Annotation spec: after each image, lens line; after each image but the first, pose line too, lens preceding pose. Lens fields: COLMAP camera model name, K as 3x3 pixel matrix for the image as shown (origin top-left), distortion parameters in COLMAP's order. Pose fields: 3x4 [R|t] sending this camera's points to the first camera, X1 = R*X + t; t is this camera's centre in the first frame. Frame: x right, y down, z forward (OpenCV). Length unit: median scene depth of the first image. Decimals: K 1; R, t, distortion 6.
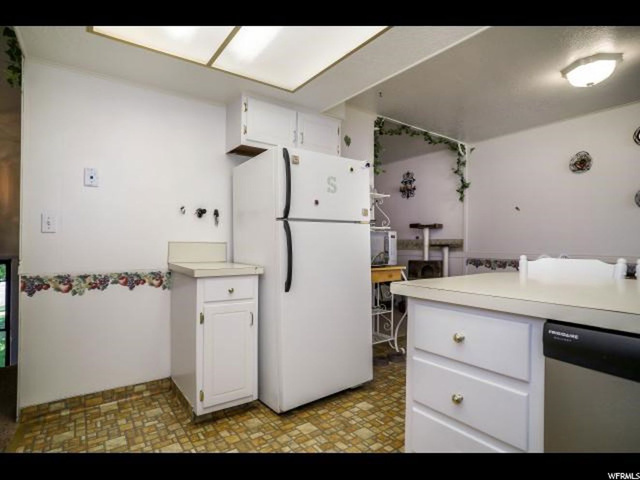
lens RADIAL K [[336.8, 0, 321.2], [0, 336.8, 240.8], [0, 0, 1]] dist [-0.048848, 0.009998]
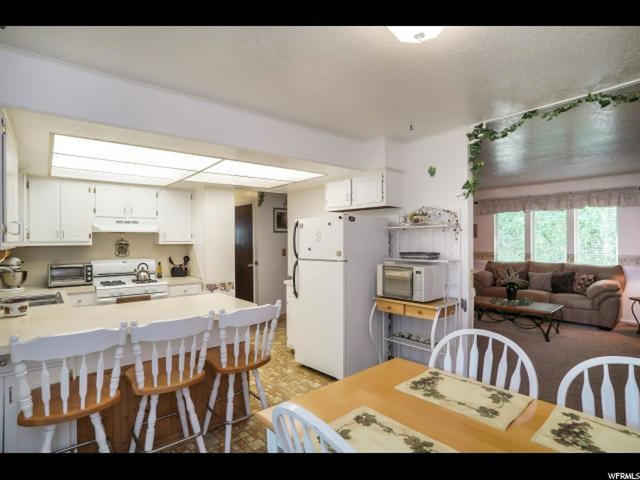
lens RADIAL K [[336.8, 0, 314.8], [0, 336.8, 244.1], [0, 0, 1]] dist [-0.048848, 0.009998]
pose [[0.060360, 0.007616, -0.998148, 1.462478], [0.013902, 0.999867, 0.008470, -0.135119], [0.998080, -0.014387, 0.060247, 0.824045]]
